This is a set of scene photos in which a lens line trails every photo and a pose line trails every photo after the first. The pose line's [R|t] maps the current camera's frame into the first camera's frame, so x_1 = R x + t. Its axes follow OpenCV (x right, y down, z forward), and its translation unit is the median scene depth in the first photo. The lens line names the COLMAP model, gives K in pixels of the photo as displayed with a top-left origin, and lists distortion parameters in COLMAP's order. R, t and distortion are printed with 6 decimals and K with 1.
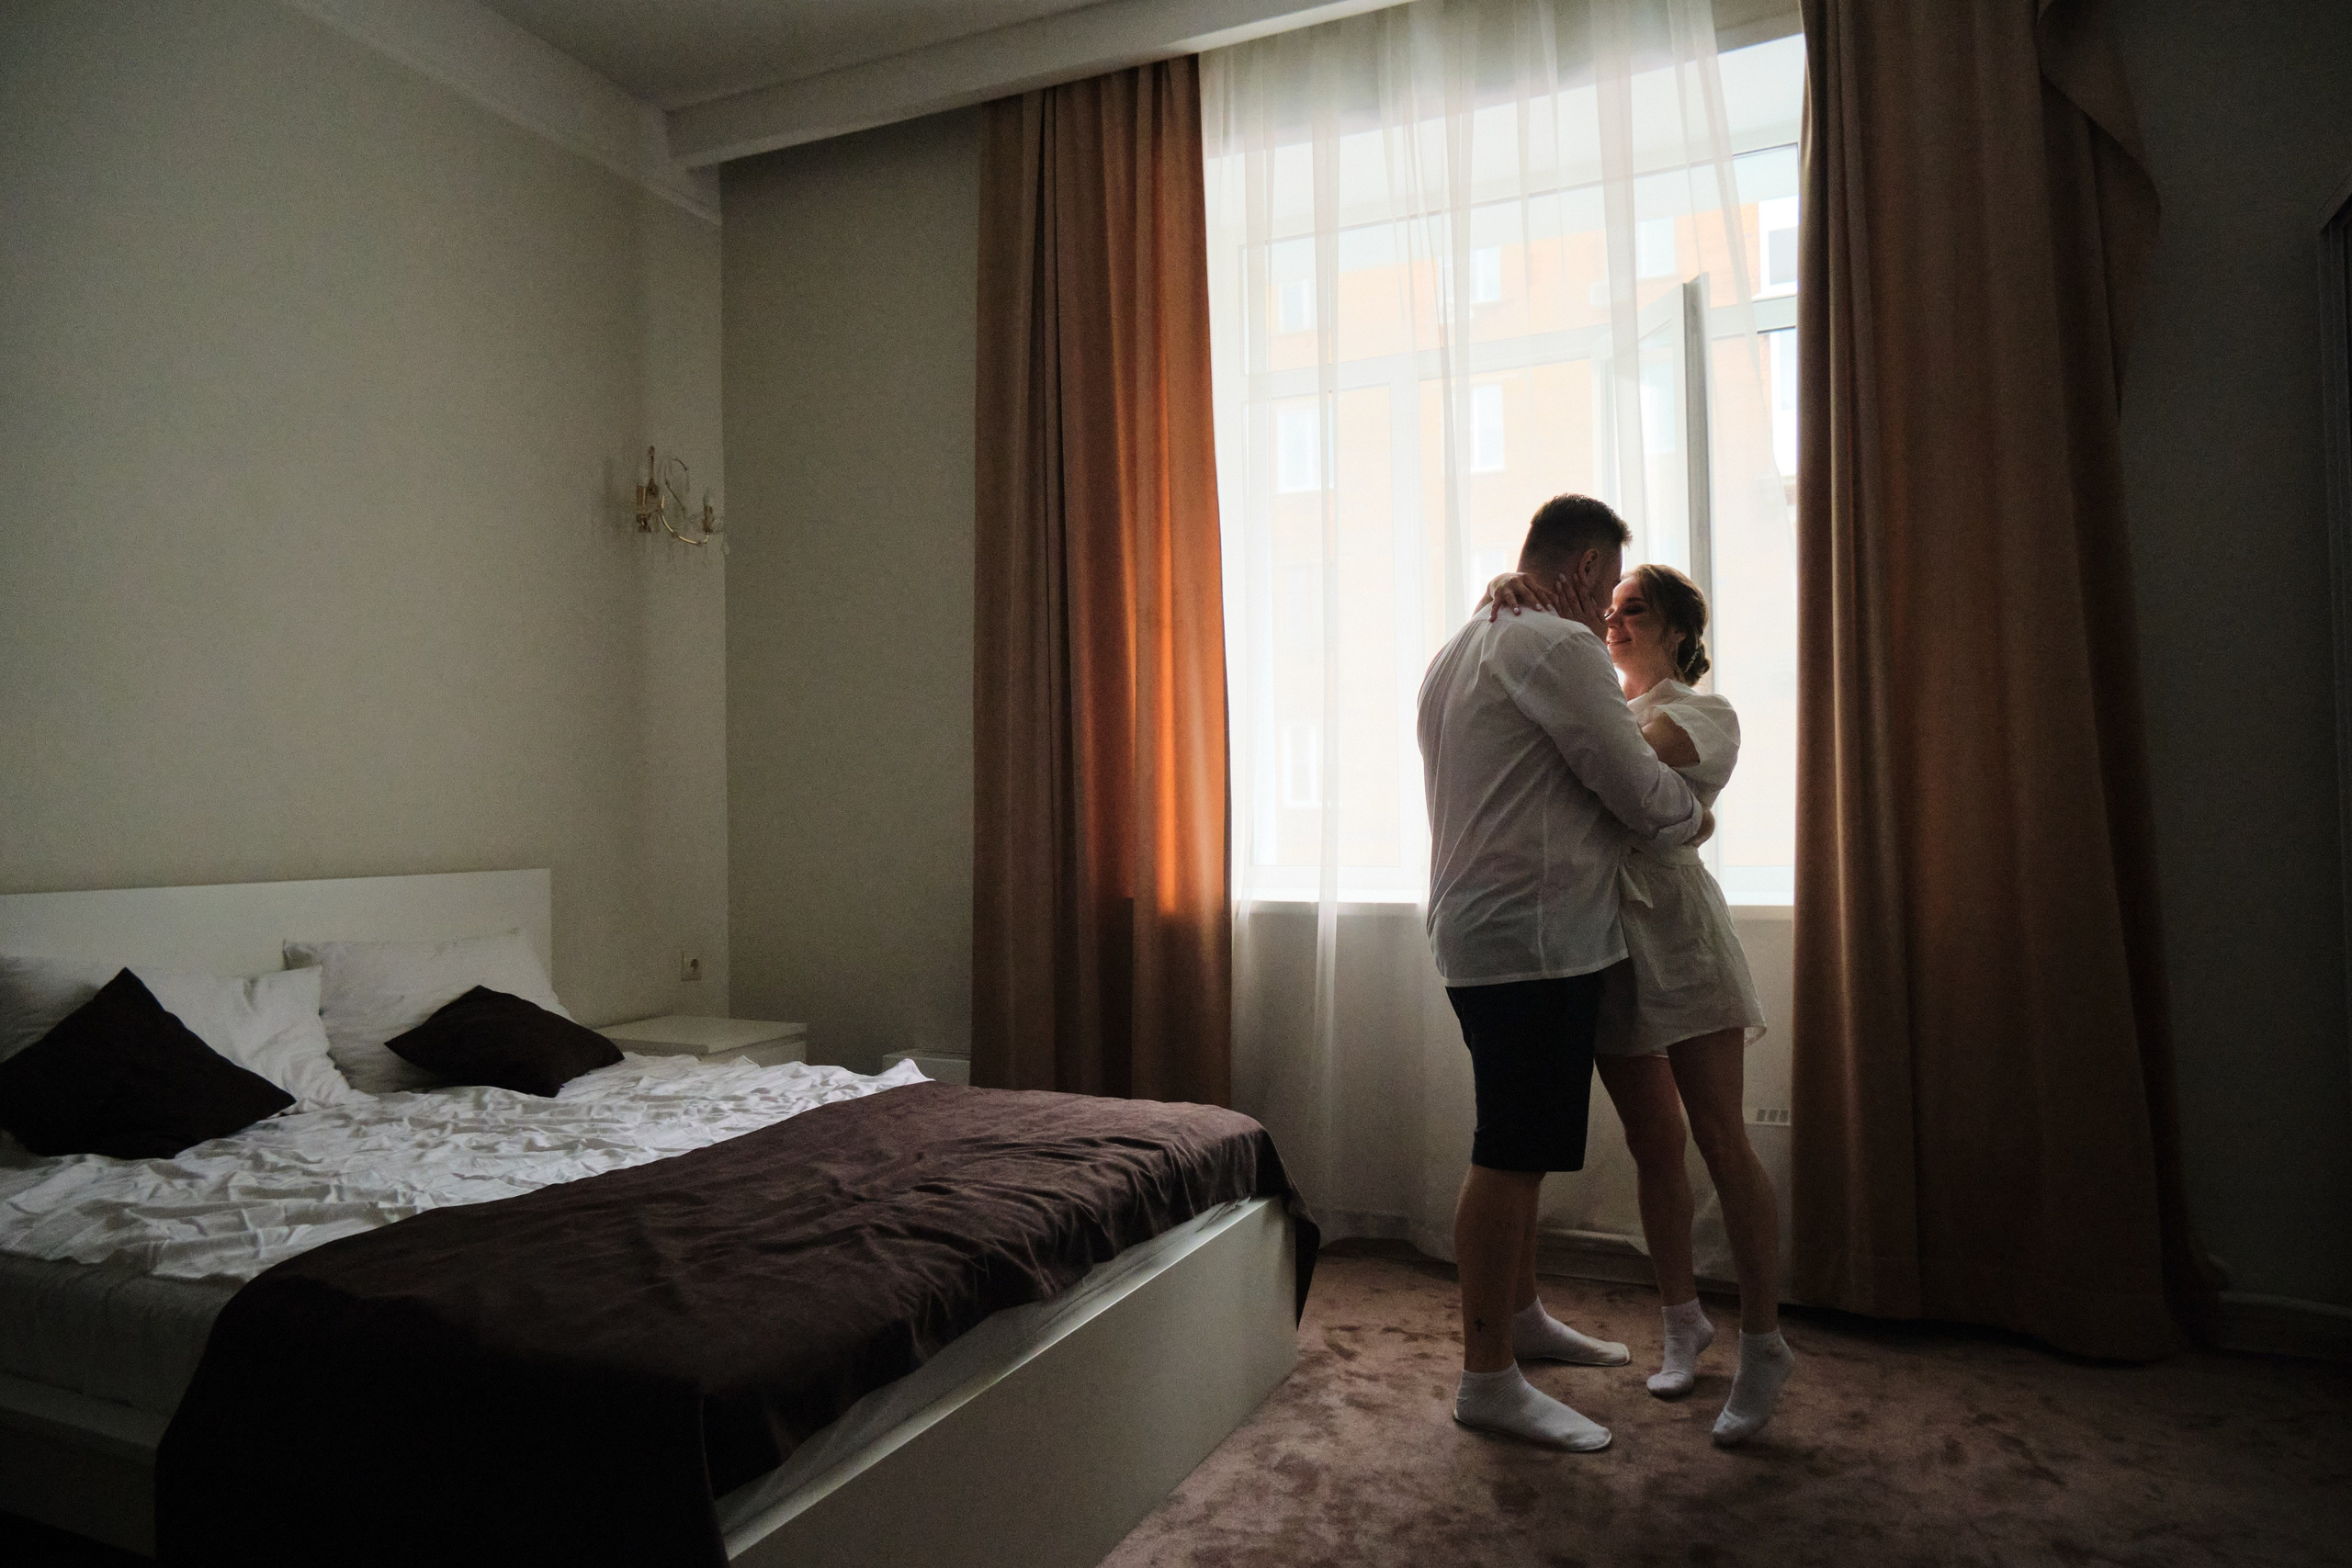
lens RADIAL K [[1607.2, 0, 1169.4], [0, 1607.2, 766.4], [0, 0, 1]] dist [0.006914, 0.006163]
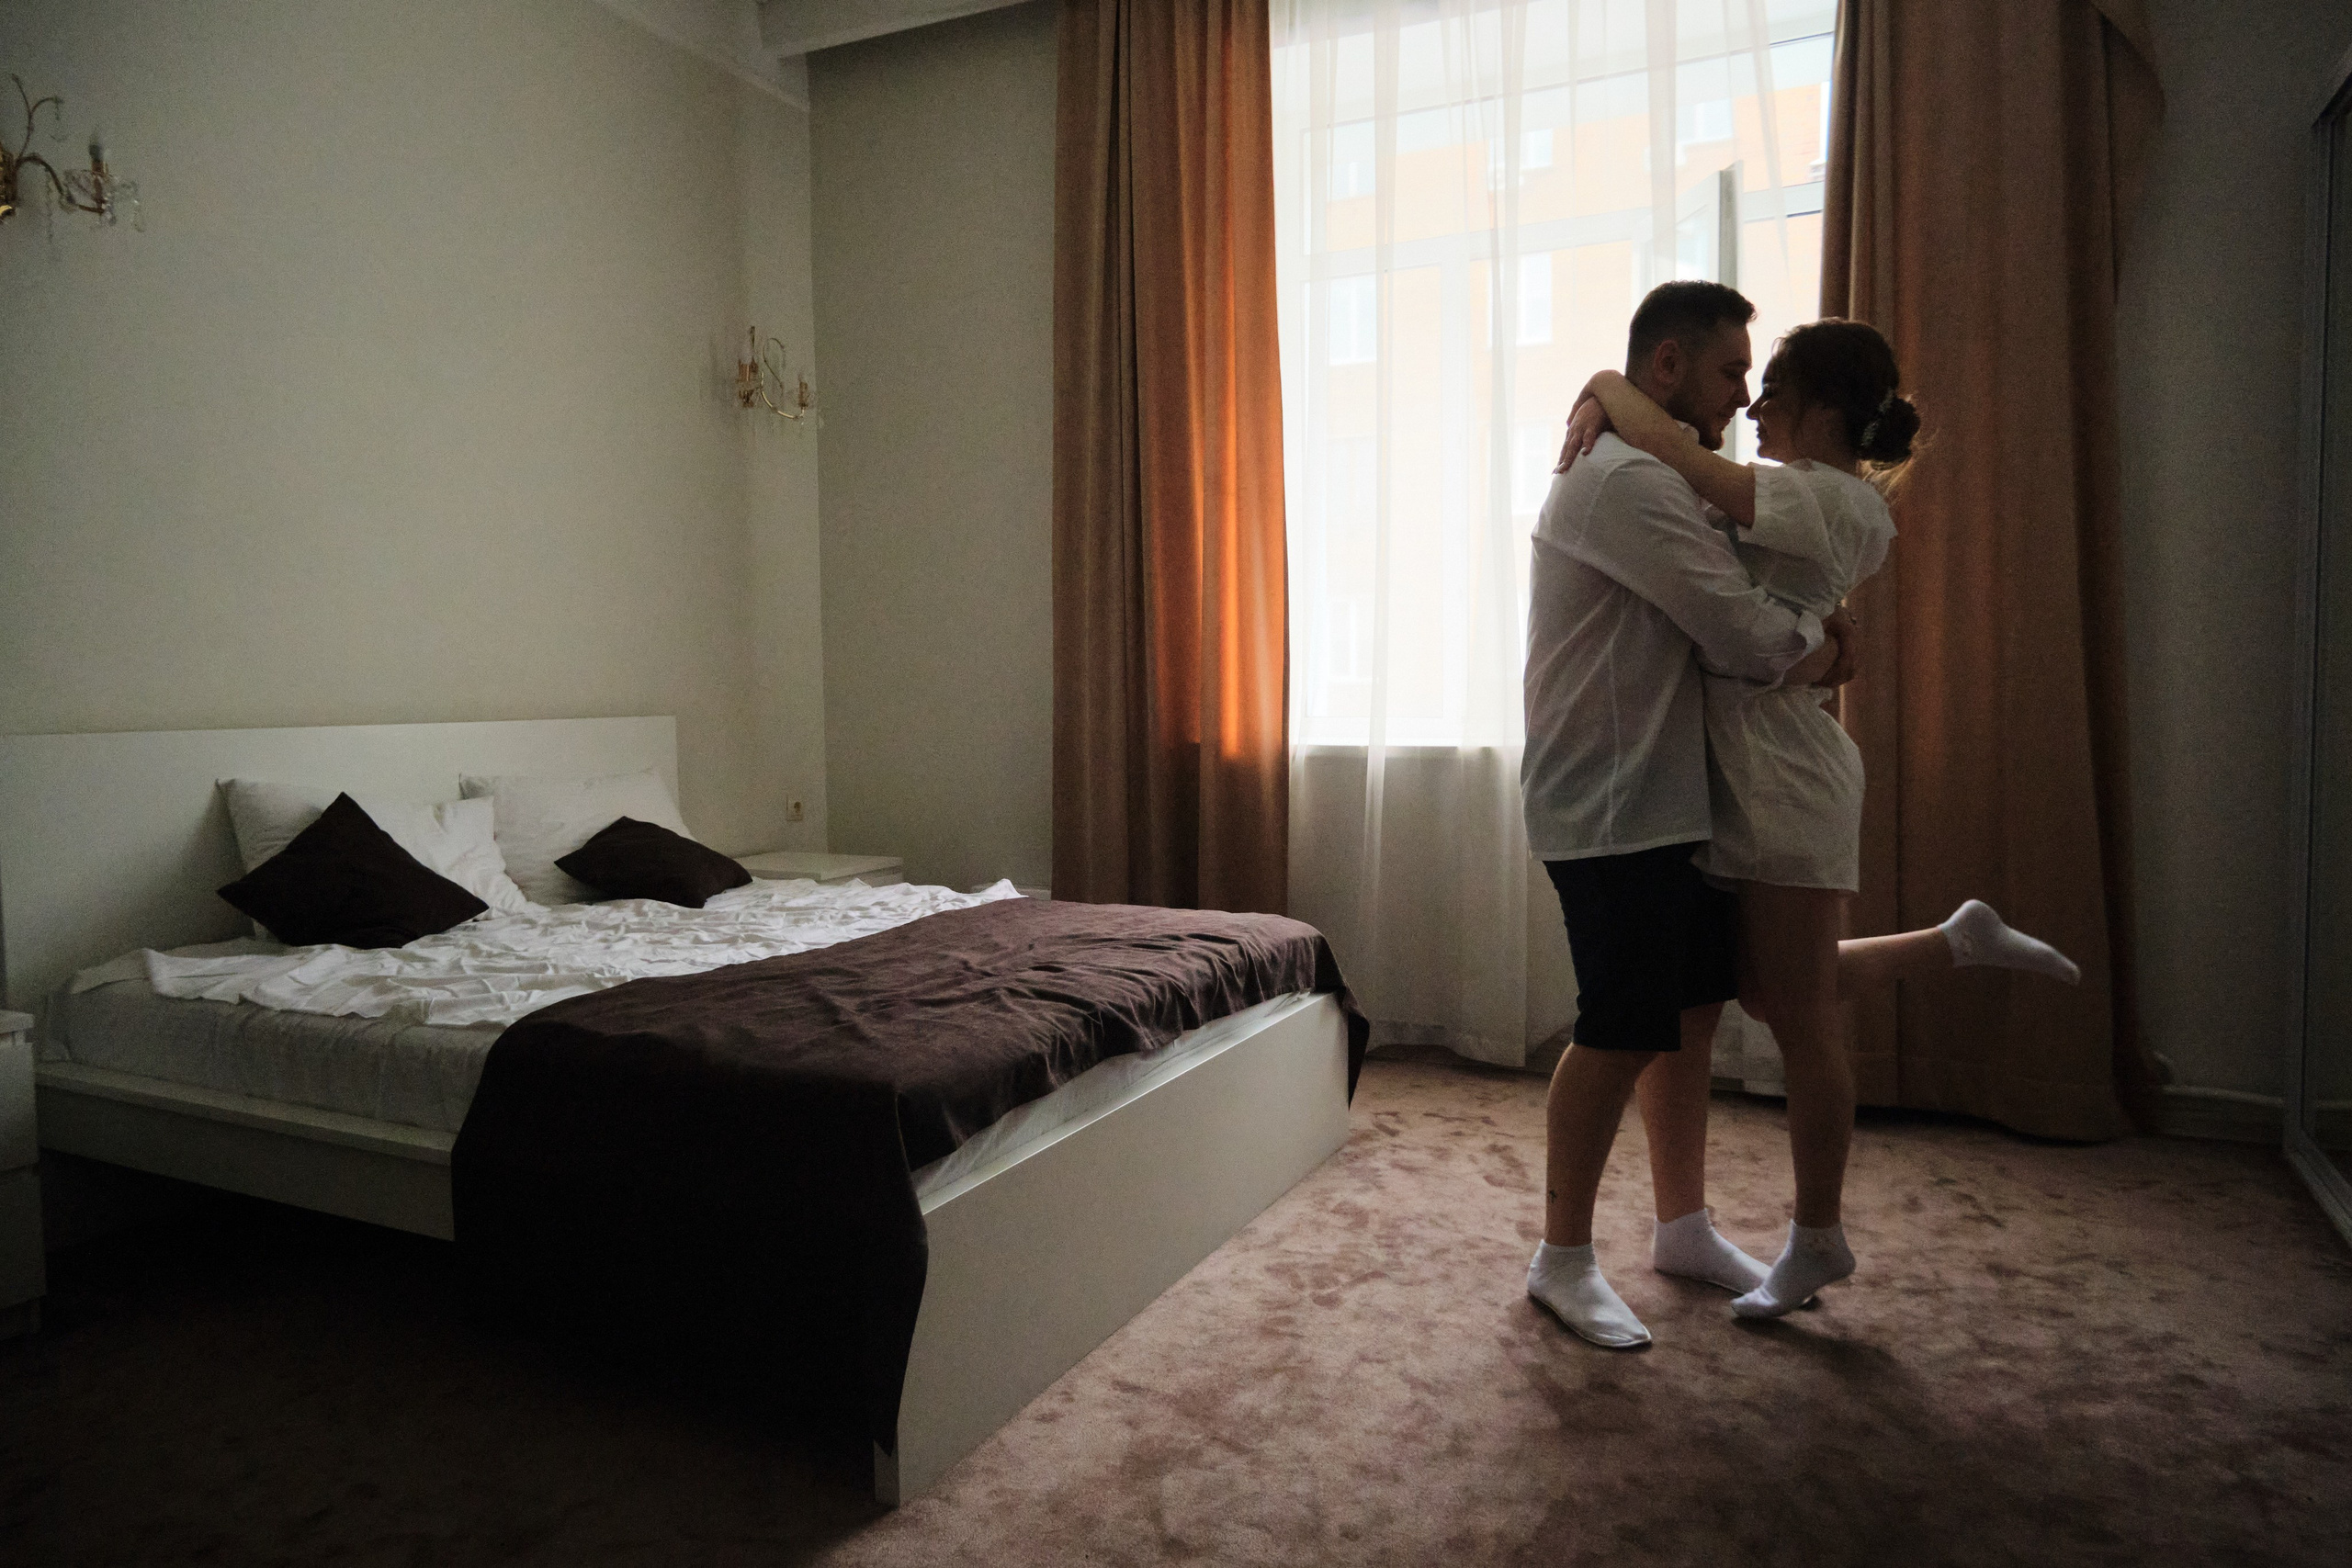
lens RADIAL K [[1607.2, 0, 1178.1], [0, 1607.2, 785.7], [0, 0, 1]] dist [0.006914, 0.006163]
pose [[0.999831, 0.001678, -0.018330, -0.024291], [-0.000073, 0.996190, 0.087212, 0.020515], [0.018406, -0.087196, 0.996021, -0.140798]]
